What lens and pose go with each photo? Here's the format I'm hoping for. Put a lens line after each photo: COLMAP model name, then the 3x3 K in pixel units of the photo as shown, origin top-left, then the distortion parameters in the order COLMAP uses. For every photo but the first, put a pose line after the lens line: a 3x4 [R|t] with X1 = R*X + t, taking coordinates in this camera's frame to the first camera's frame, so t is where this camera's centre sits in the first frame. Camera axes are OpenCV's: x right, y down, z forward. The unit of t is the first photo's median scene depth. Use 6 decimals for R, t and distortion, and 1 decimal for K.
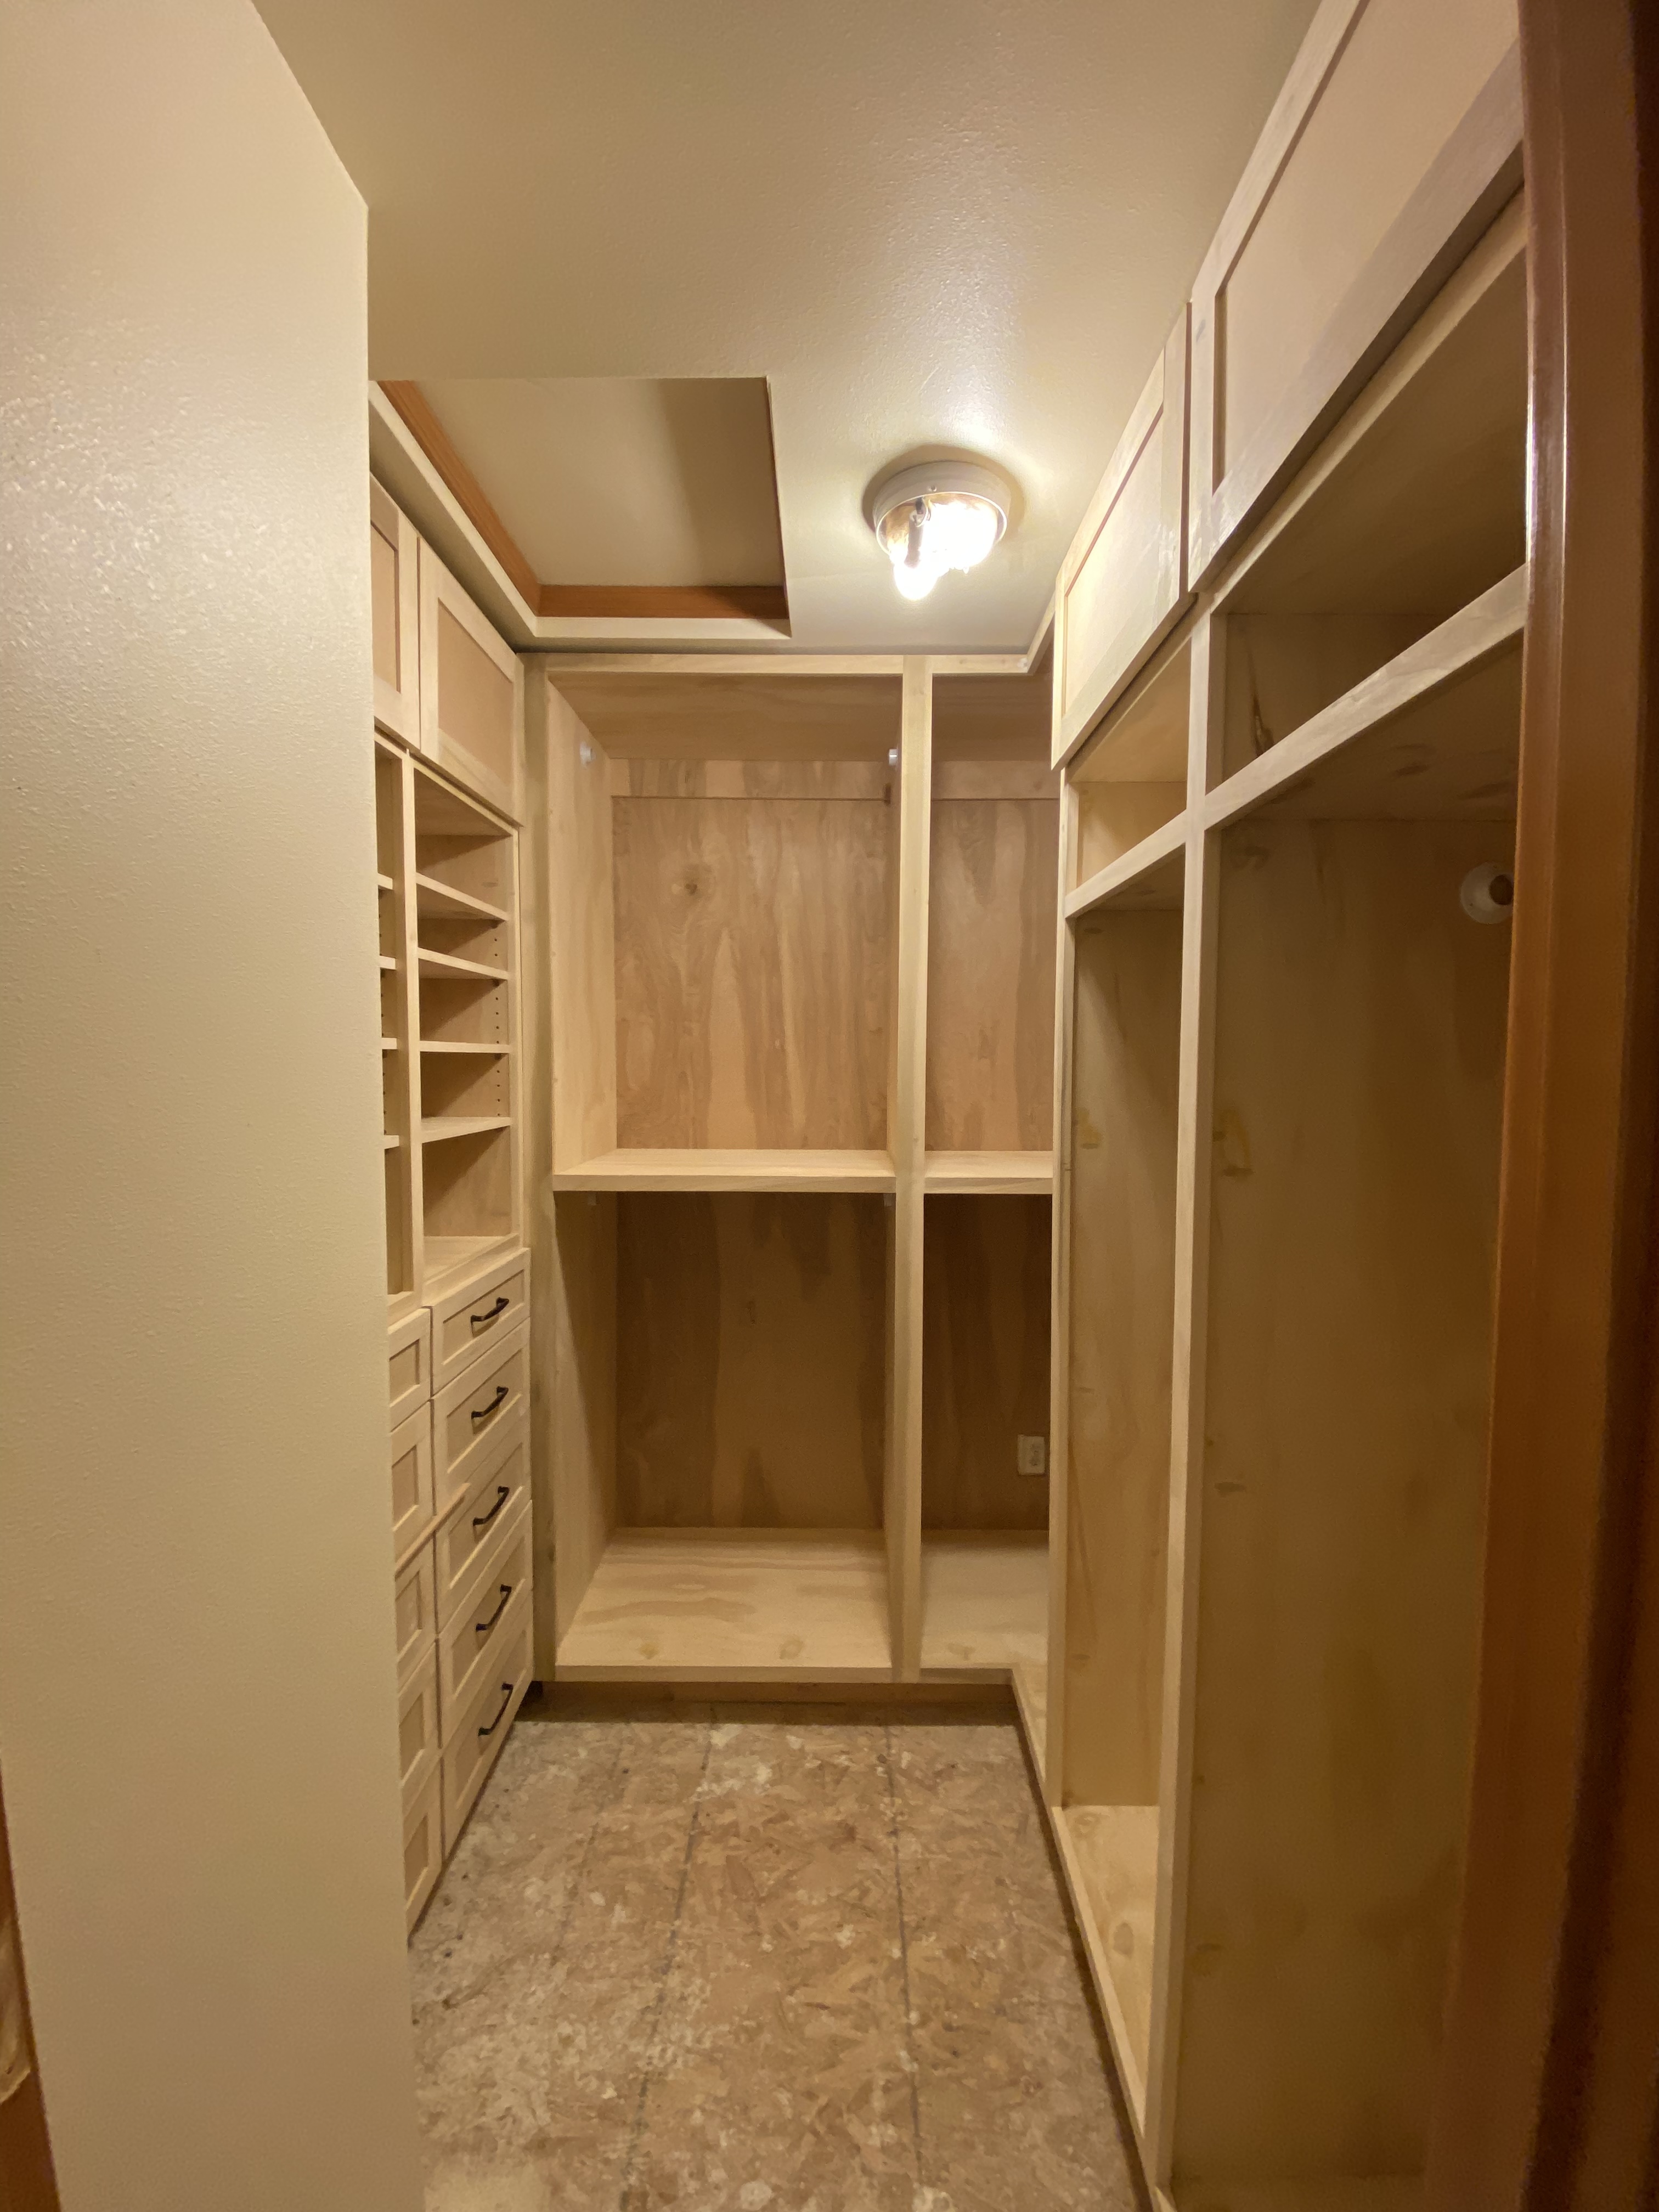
lens RADIAL K [[908.3, 0, 839.6], [0, 908.3, 1105.2], [0, 0, 1]] dist [0.024532, -0.021103]
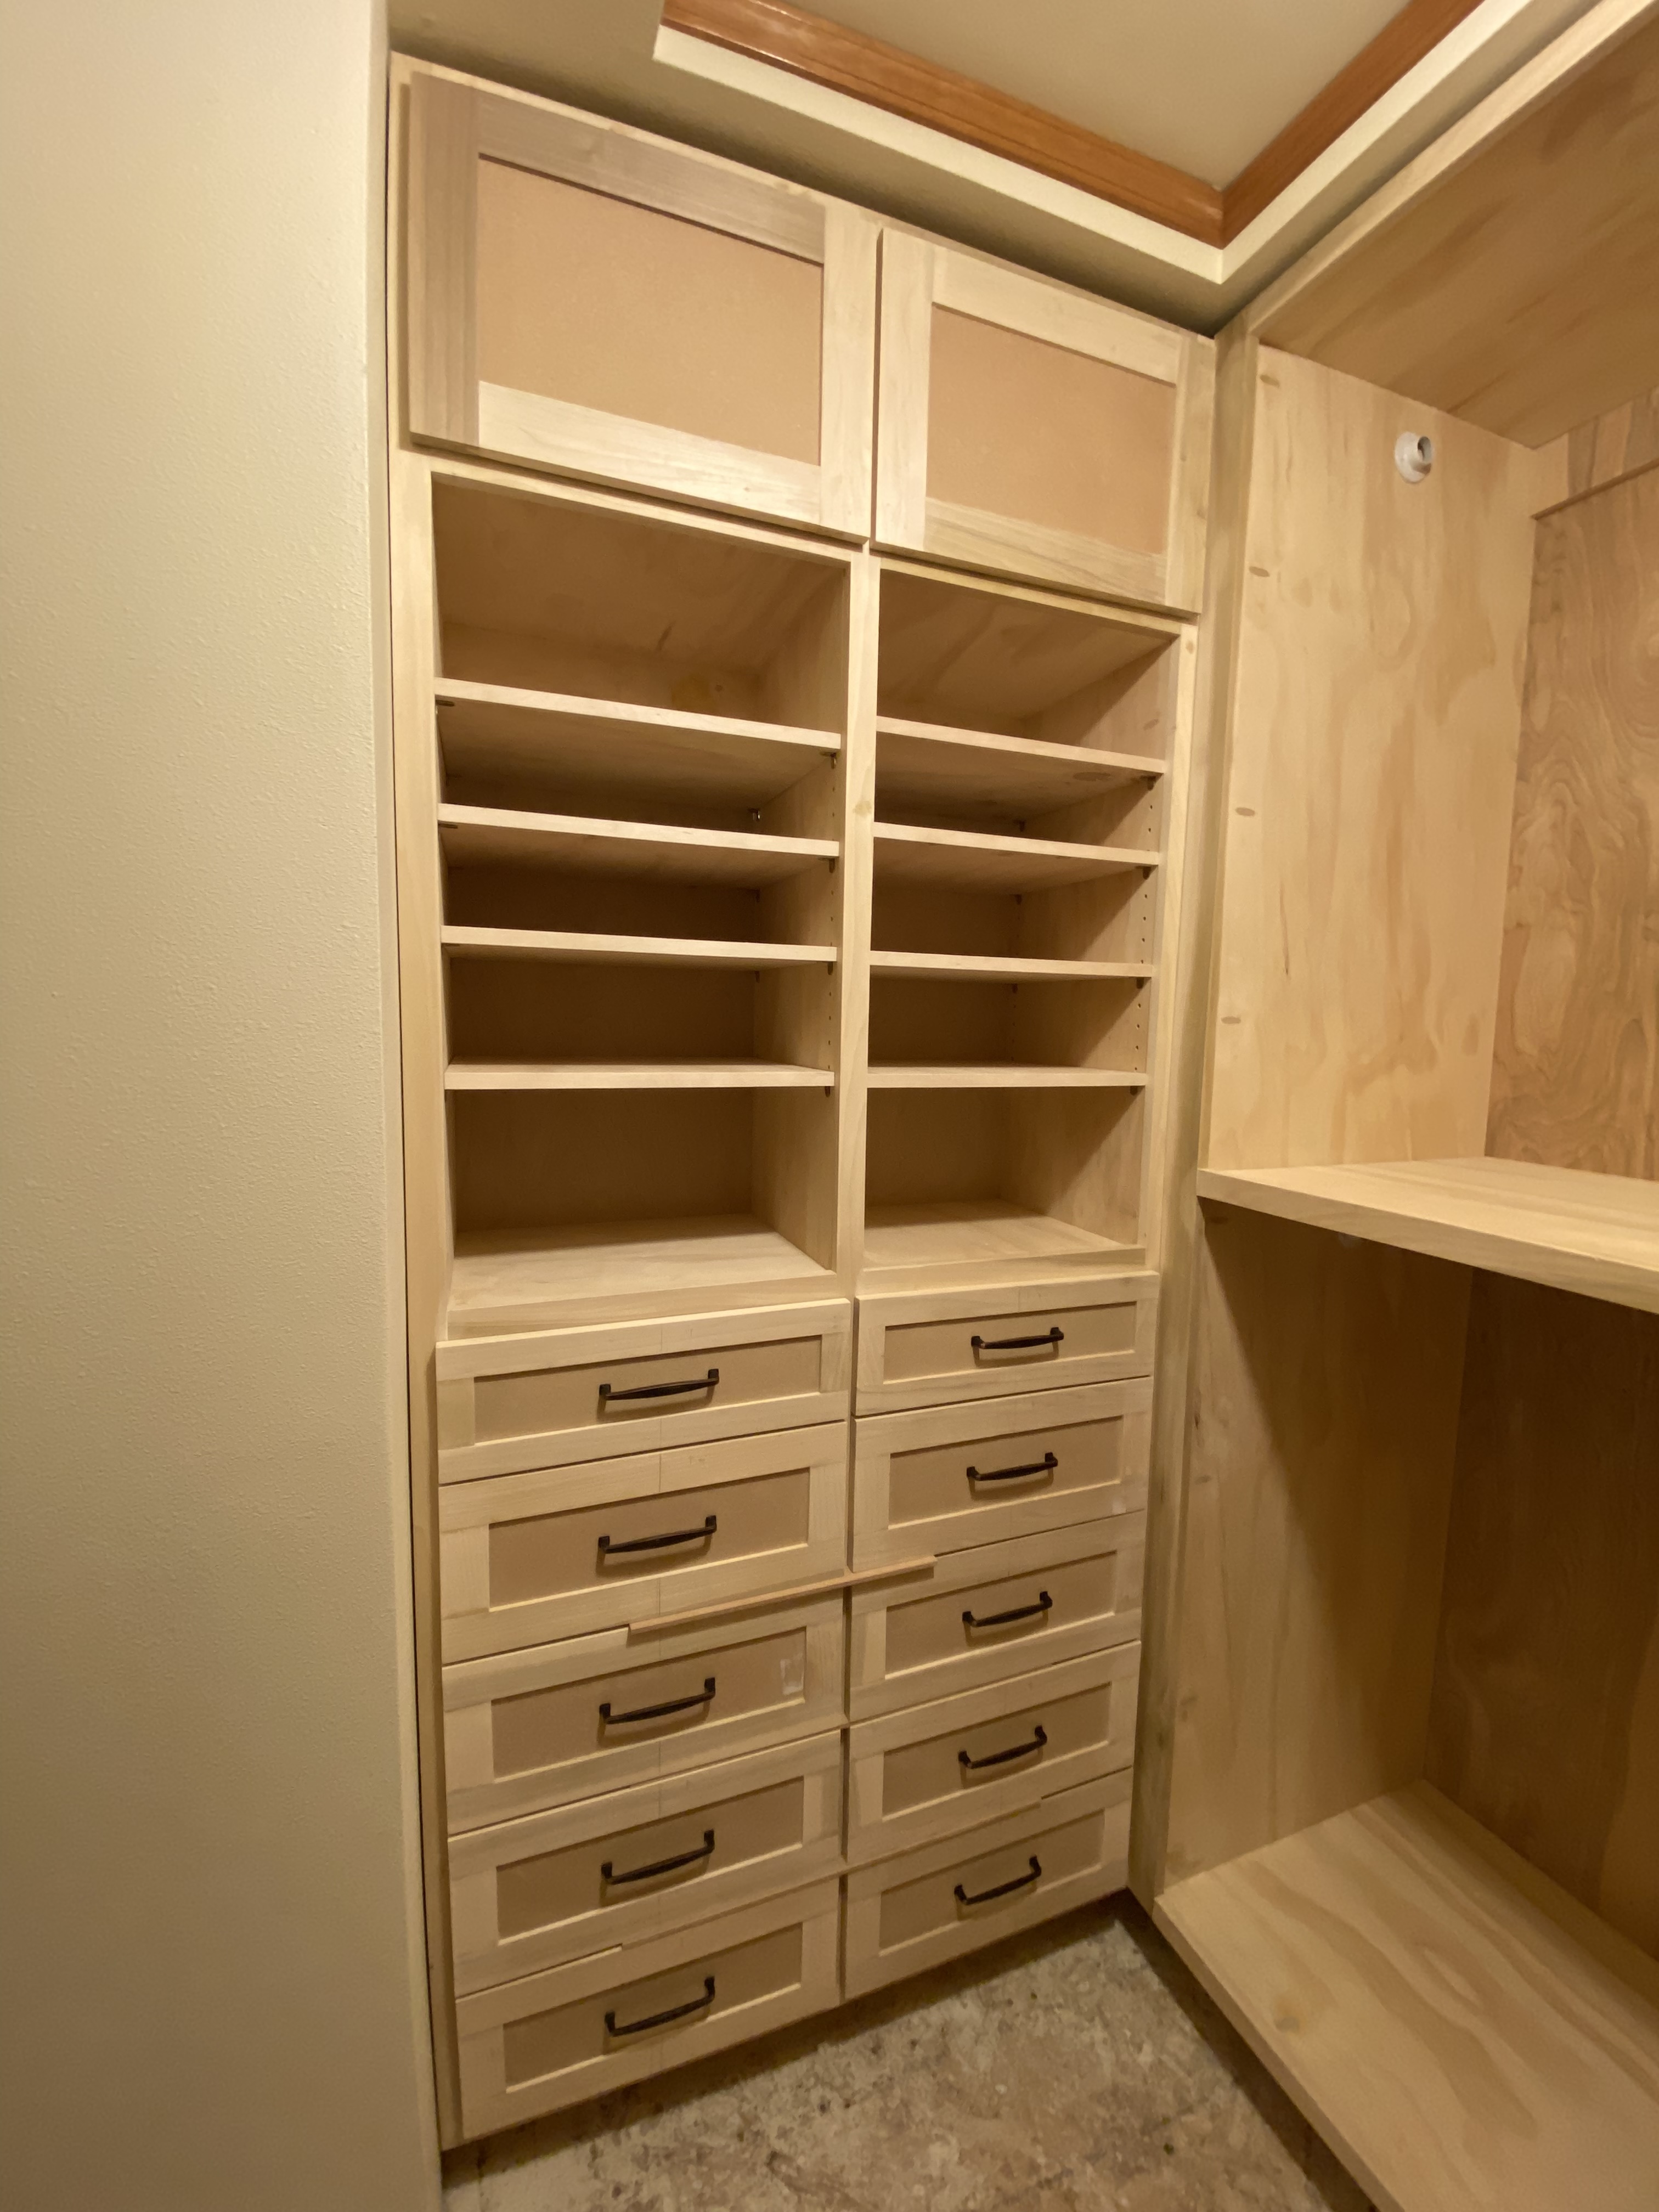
lens RADIAL K [[908.3, 0, 839.6], [0, 908.3, 1105.2], [0, 0, 1]] dist [0.024532, -0.021103]
pose [[0.361202, 0.089241, -0.928208, 0.194368], [-0.066574, 0.995338, 0.069788, 0.005671], [0.930108, 0.036587, 0.365459, 0.582766]]
